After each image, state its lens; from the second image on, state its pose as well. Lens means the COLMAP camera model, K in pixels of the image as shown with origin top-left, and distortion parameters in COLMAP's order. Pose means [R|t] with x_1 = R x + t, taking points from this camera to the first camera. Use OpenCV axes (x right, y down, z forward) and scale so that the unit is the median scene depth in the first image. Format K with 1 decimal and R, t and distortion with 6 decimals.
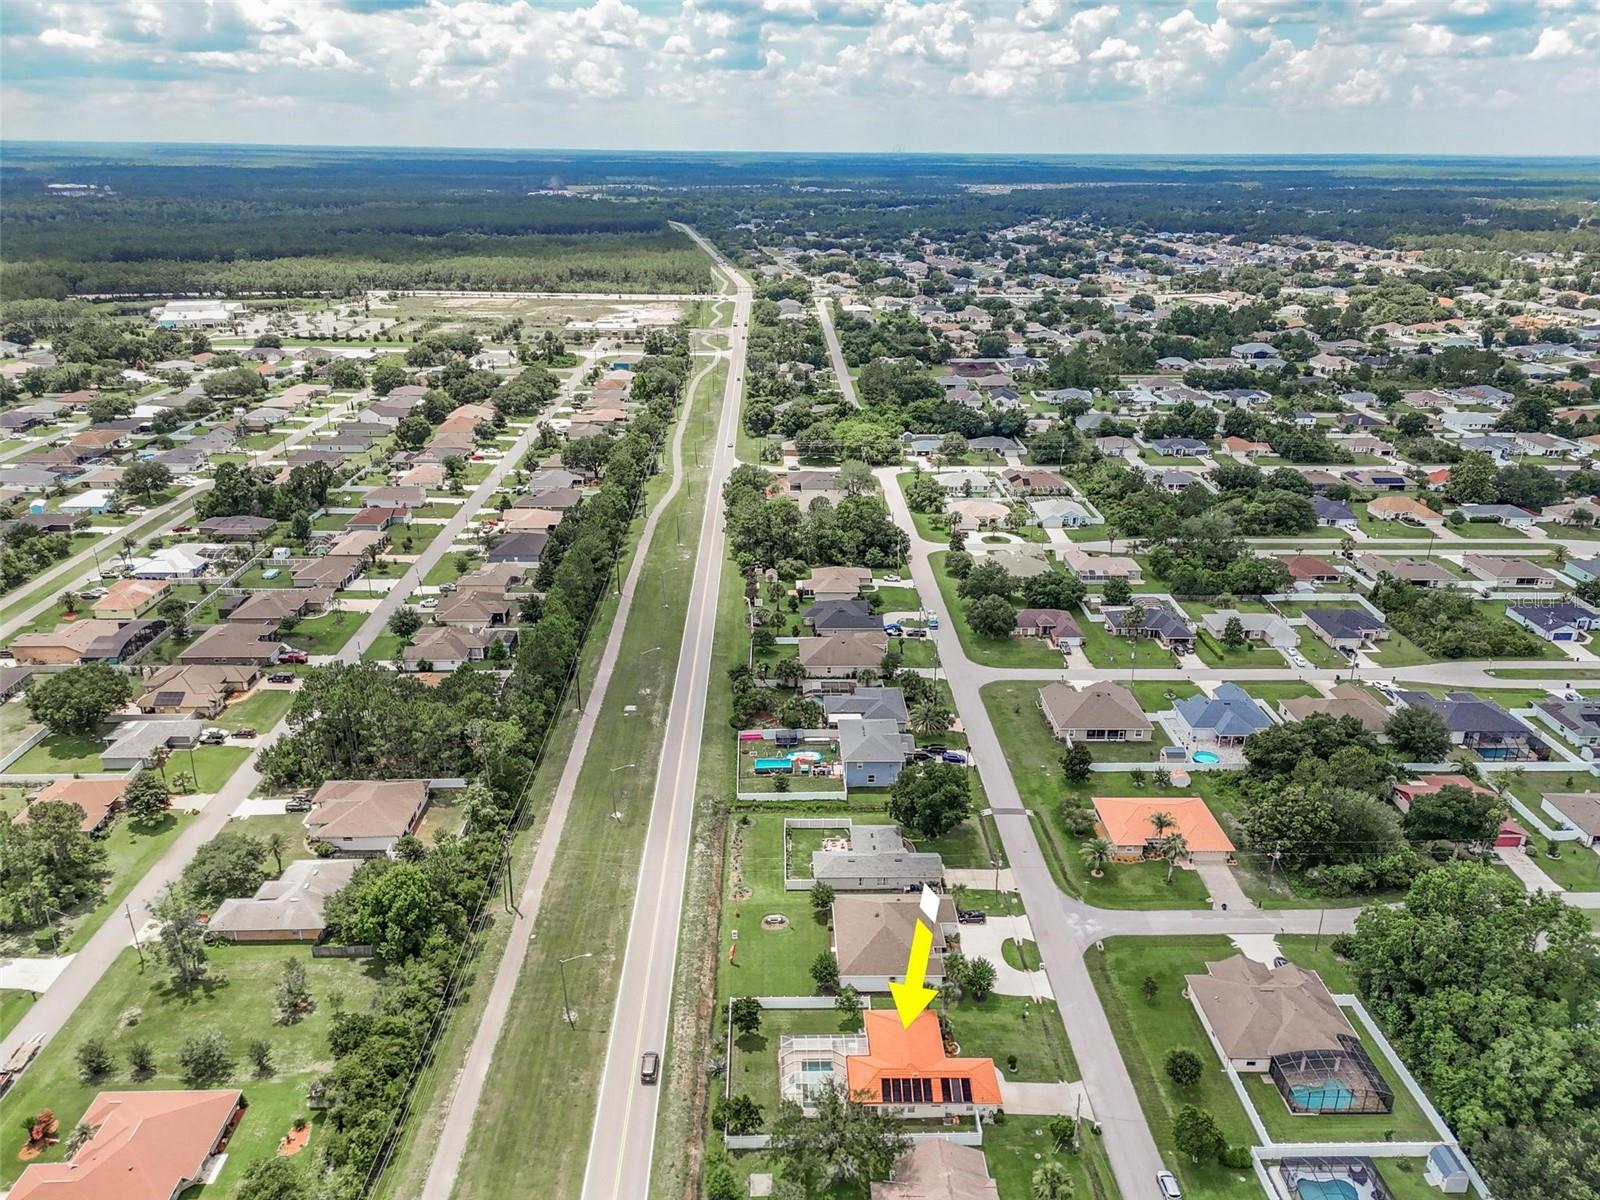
lens RADIAL K [[1169.1, 0, 802.6], [0, 1169.1, 608.8], [0, 0, 1]] dist [0.073725, -0.062872]
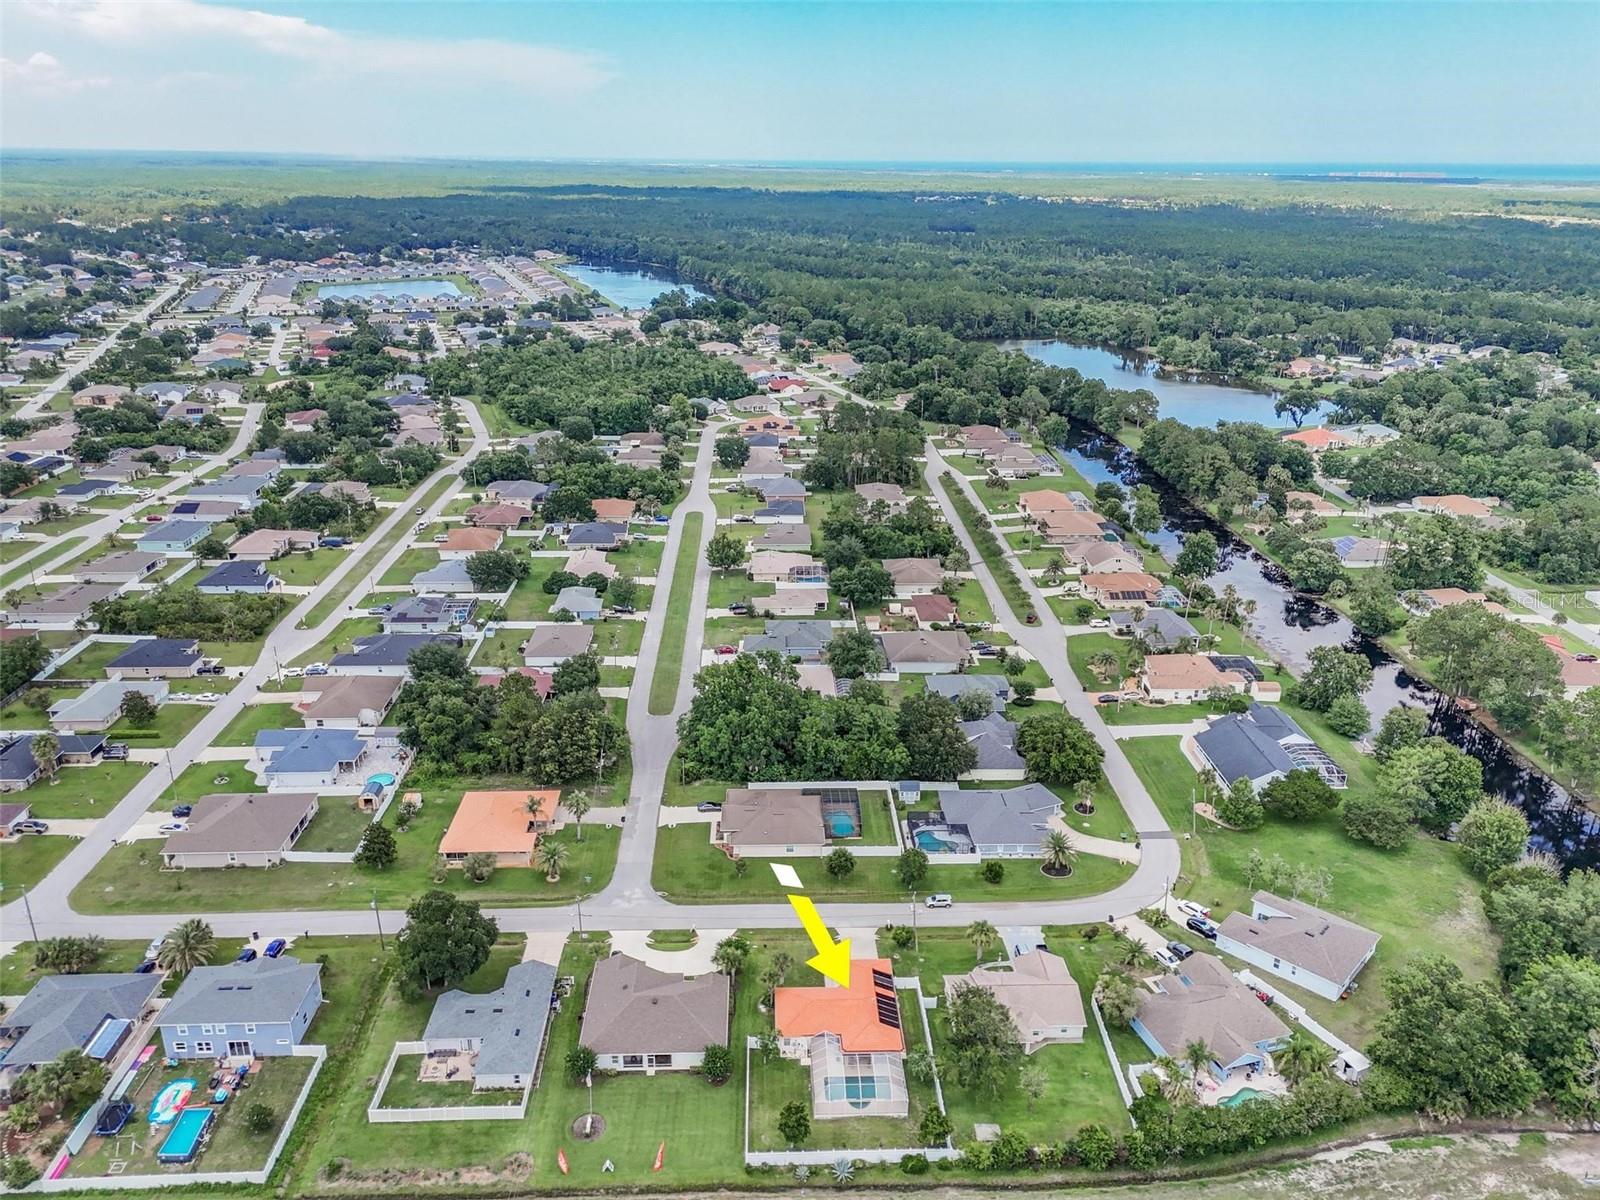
lens RADIAL K [[1169.1, 0, 801.8], [0, 1169.1, 598.0], [0, 0, 1]] dist [0.073725, -0.062872]
pose [[-0.014746, -0.356750, 0.934083, -0.404683], [0.353208, 0.872100, 0.338653, -0.165342], [-0.935429, 0.334919, 0.113147, 0.416794]]
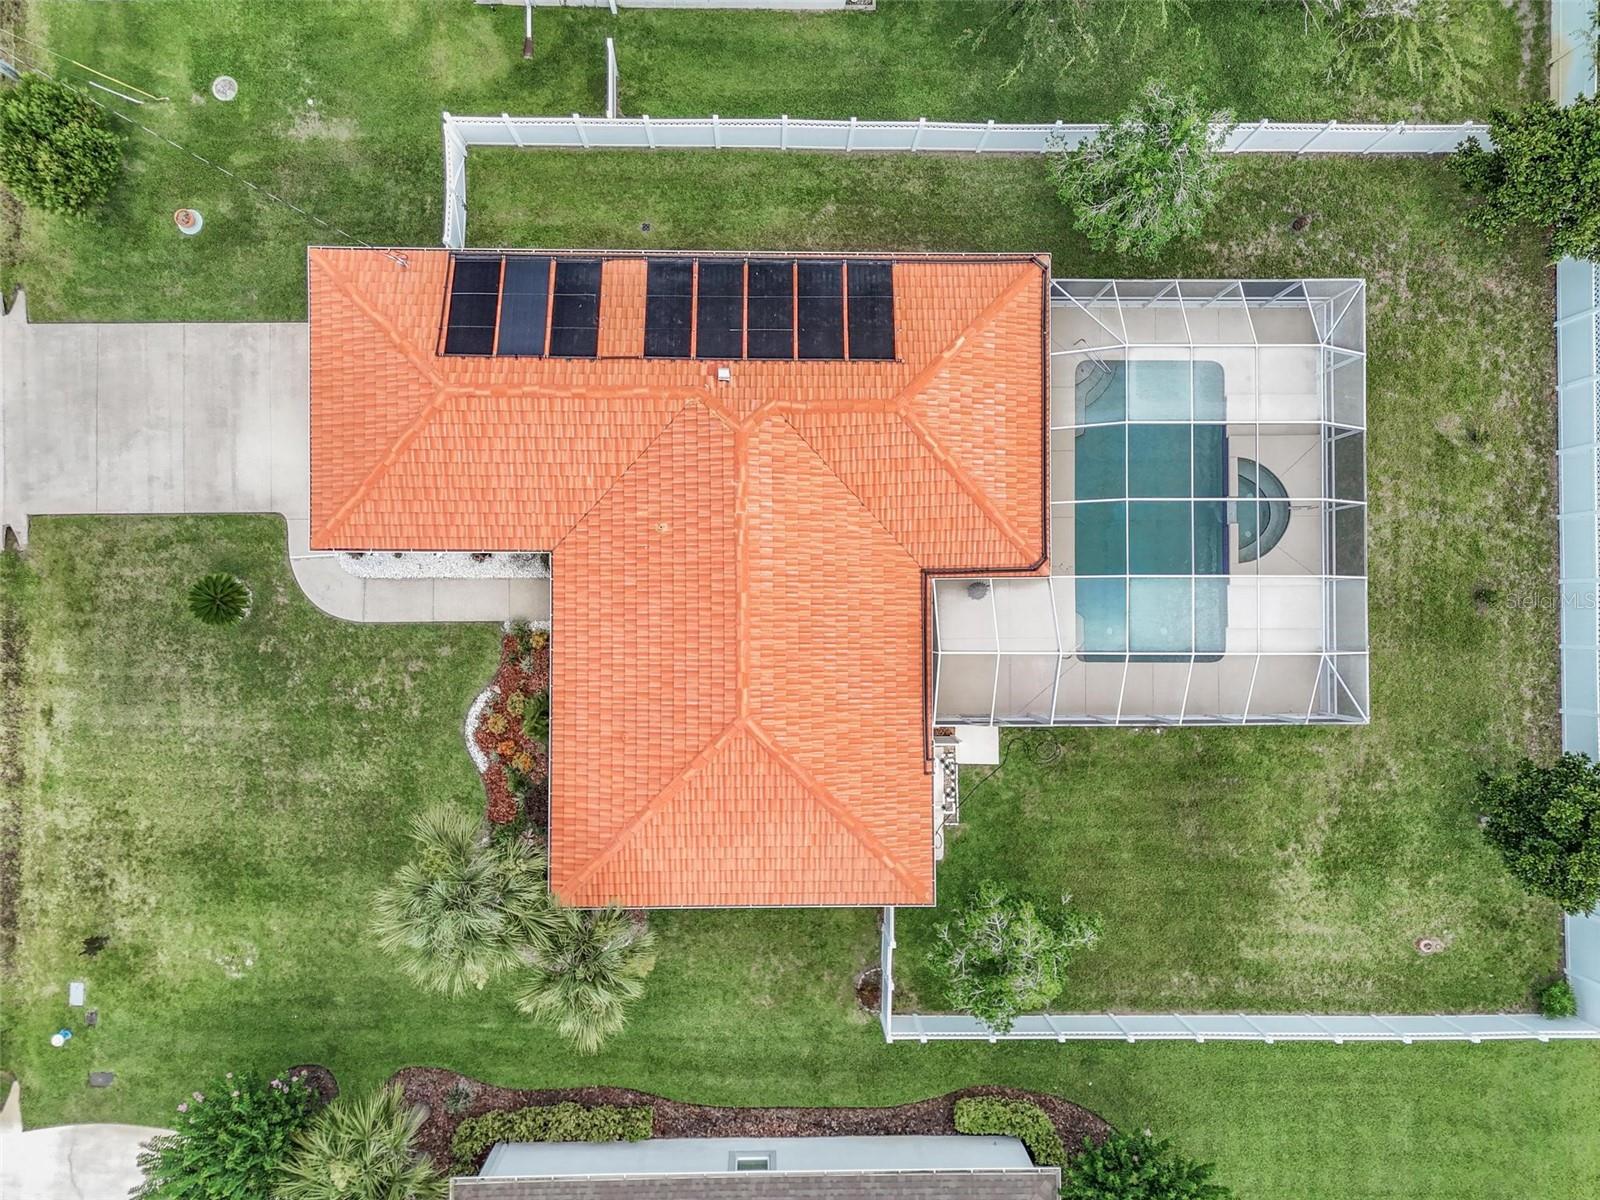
lens RADIAL K [[1169.1, 0, 797.3], [0, 1169.1, 601.2], [0, 0, 1]] dist [0.073725, -0.062872]
pose [[-0.999057, -0.020347, -0.038344, 0.045892], [-0.028873, -0.348094, 0.937015, 0.101251], [-0.032413, 0.937239, 0.347178, 0.495192]]
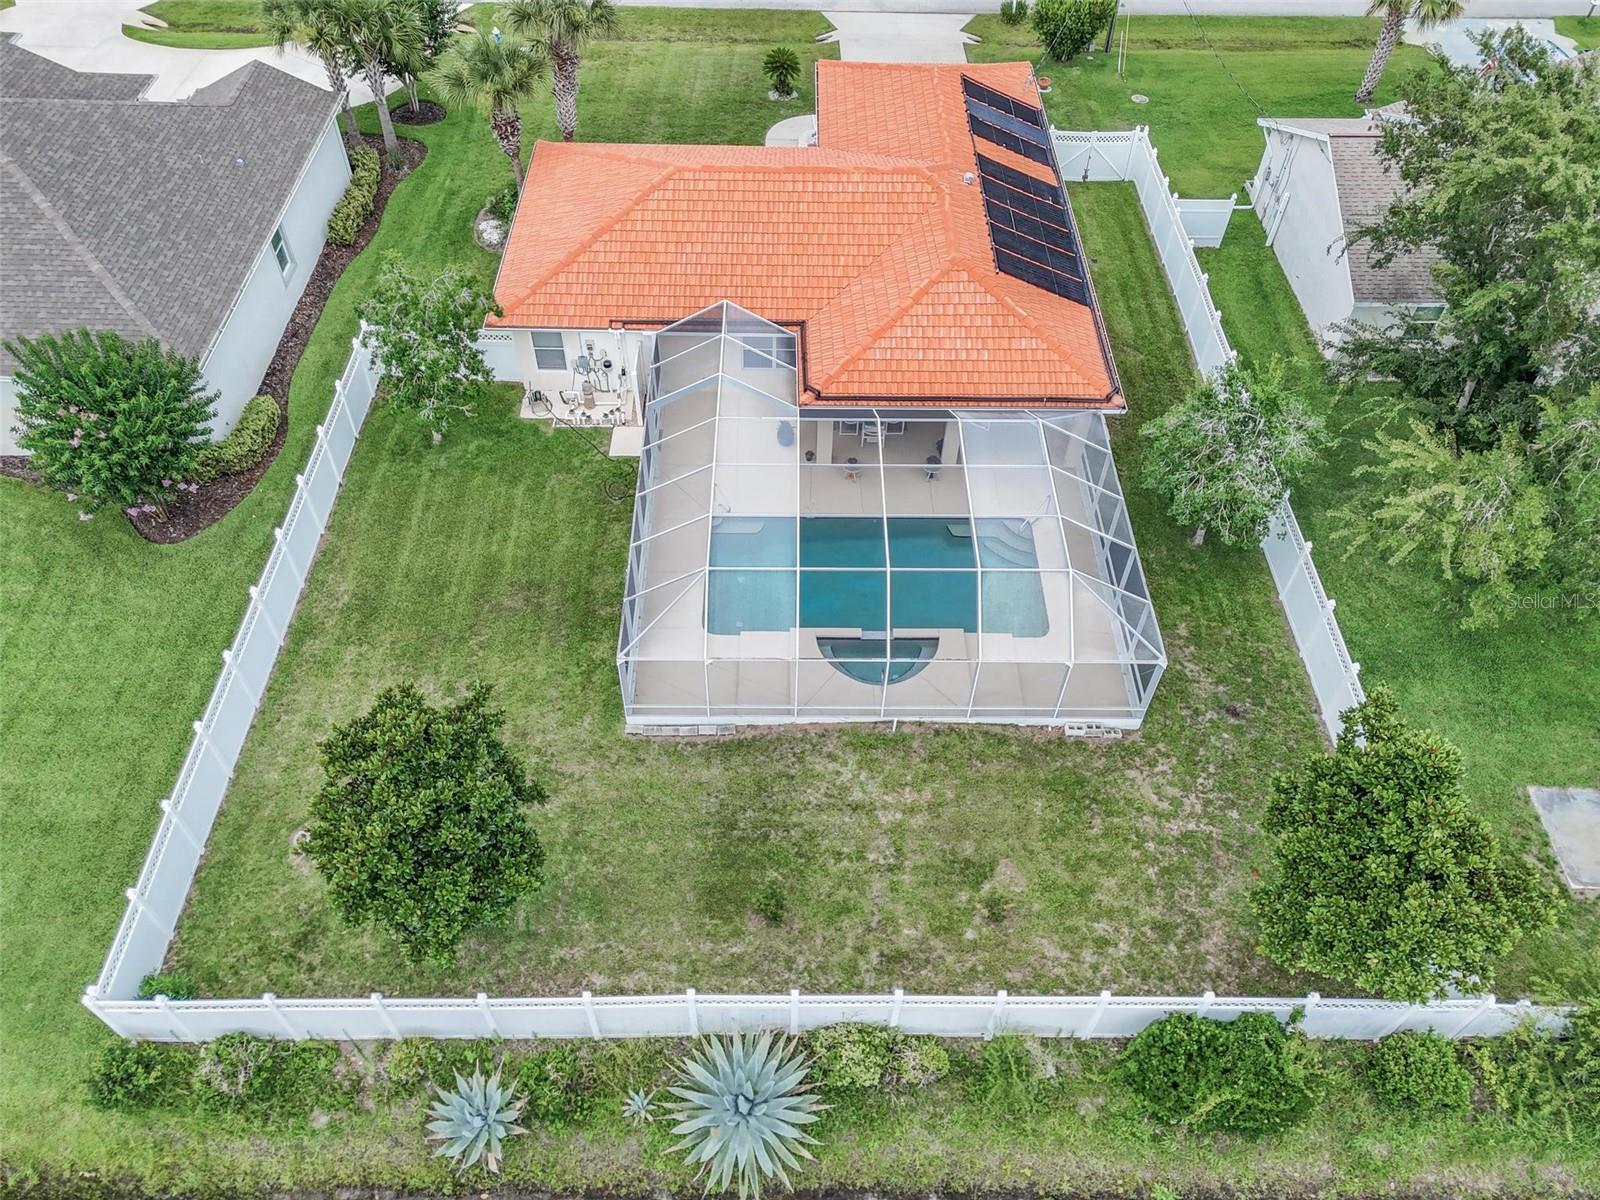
lens RADIAL K [[1169.1, 0, 798.5], [0, 1169.1, 600.1], [0, 0, 1]] dist [0.073725, -0.062872]
pose [[0.020020, -0.761651, 0.647678, -0.061156], [0.345353, 0.613202, 0.710433, 0.137261], [-0.938259, 0.209455, 0.275314, 0.504111]]
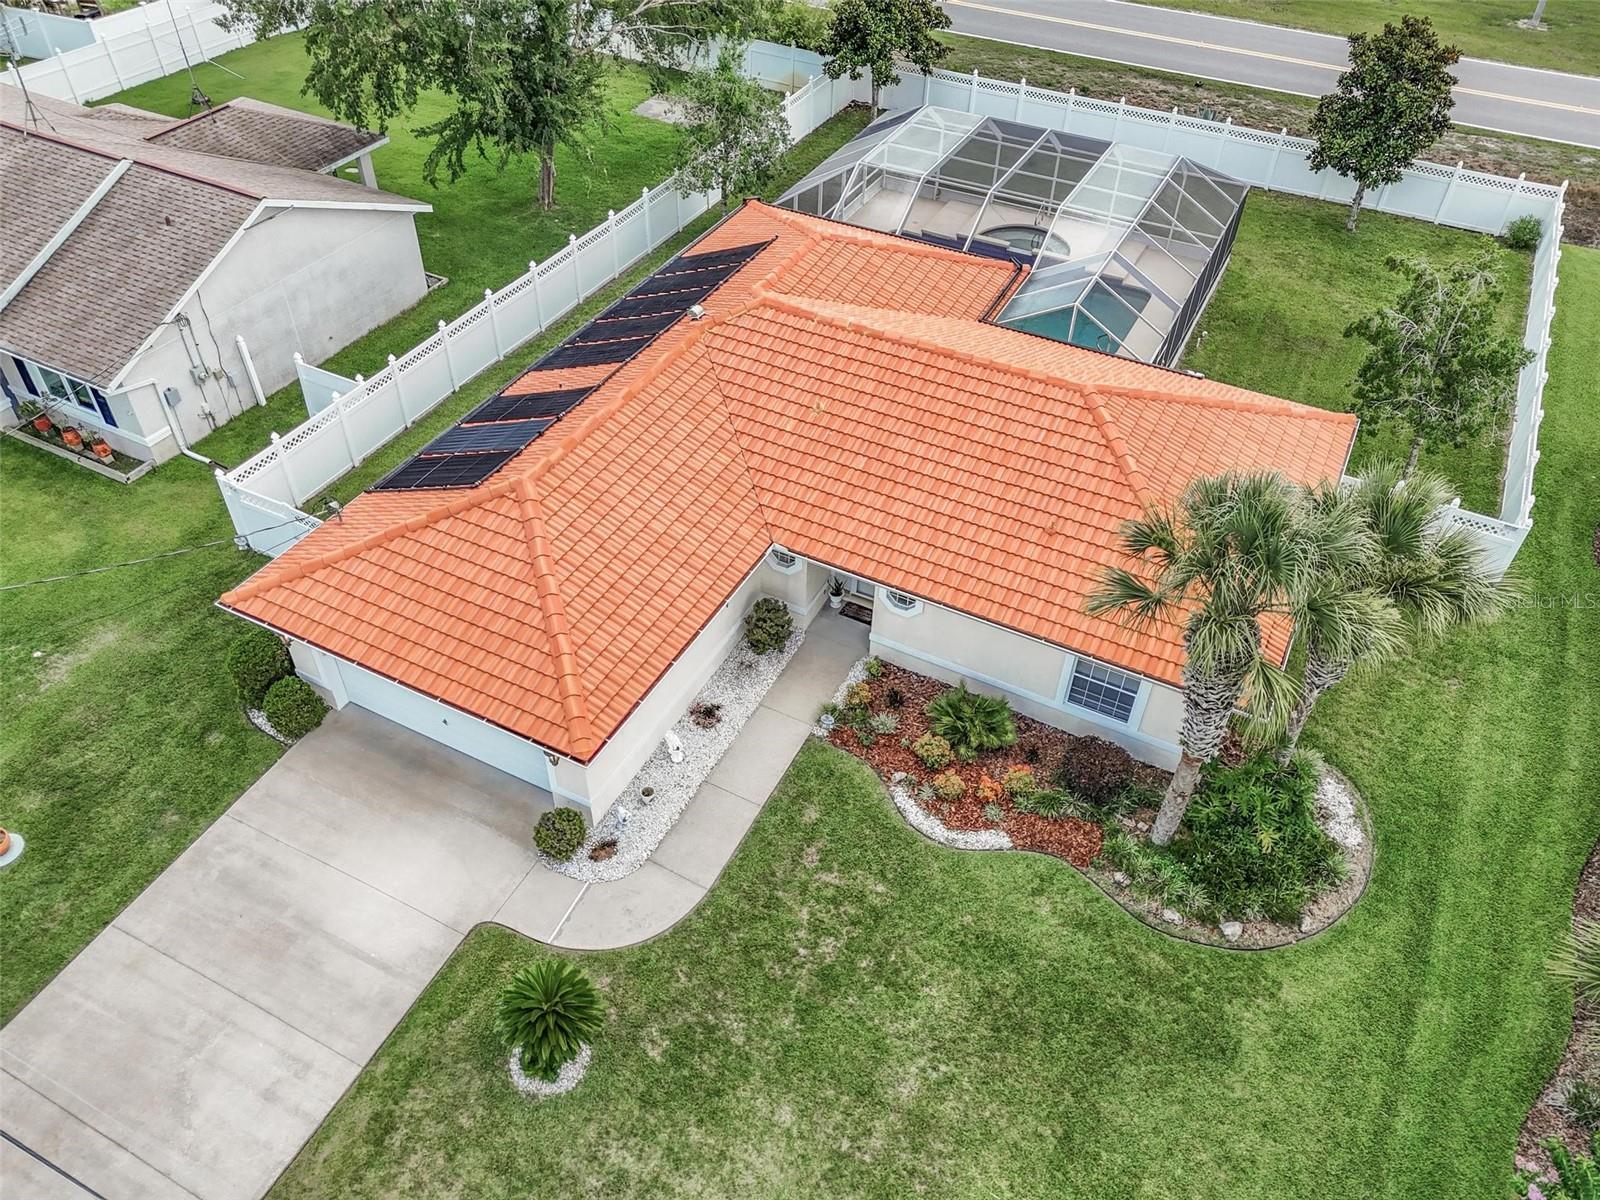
lens RADIAL K [[1169.1, 0, 799.6], [0, 1169.1, 596.5], [0, 0, 1]] dist [0.073725, -0.062872]
pose [[-0.475183, 0.581361, -0.660470, 0.115650], [-0.343926, 0.568193, 0.747577, 0.145306], [0.809887, 0.582389, -0.070051, 0.536824]]
